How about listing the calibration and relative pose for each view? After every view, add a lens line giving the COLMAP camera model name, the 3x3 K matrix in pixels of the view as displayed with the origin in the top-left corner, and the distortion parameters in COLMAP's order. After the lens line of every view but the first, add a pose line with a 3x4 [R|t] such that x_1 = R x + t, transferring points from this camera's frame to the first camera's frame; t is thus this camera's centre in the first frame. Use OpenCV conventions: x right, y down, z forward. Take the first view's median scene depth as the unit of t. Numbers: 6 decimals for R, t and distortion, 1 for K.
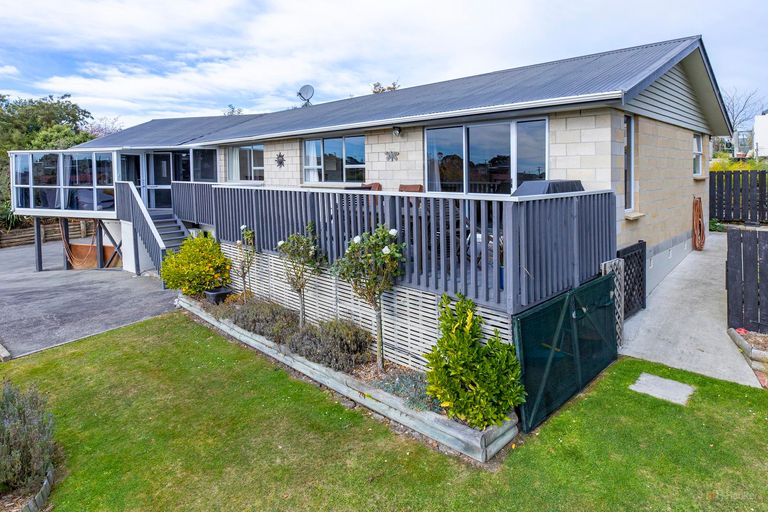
lens RADIAL K [[462.3, 0, 381.0], [0, 462.3, 255.7], [0, 0, 1]] dist [-0.007755, 0.003052]
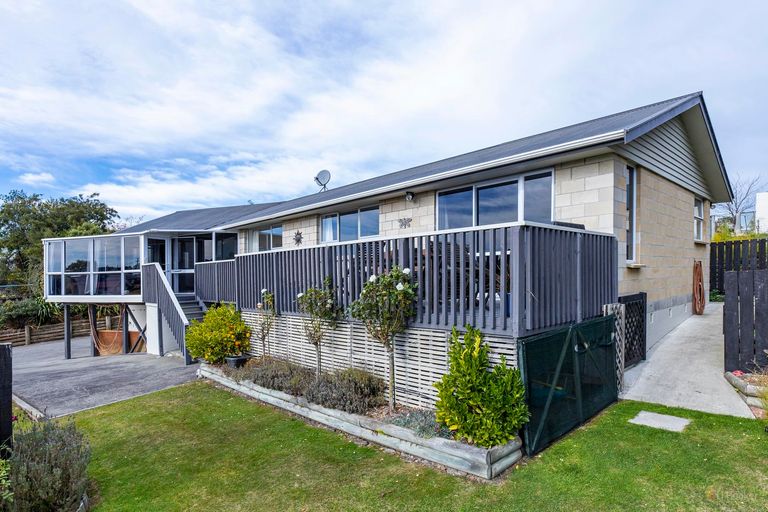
lens RADIAL K [[424.1, 0, 387.0], [0, 424.1, 257.3], [0, 0, 1]] dist [-0.006007, 0.001323]
pose [[0.999607, 0.013953, -0.024313, 0.005541], [-0.014038, 0.999896, -0.003326, -0.098026], [0.024264, 0.003666, 0.999699, 0.021626]]
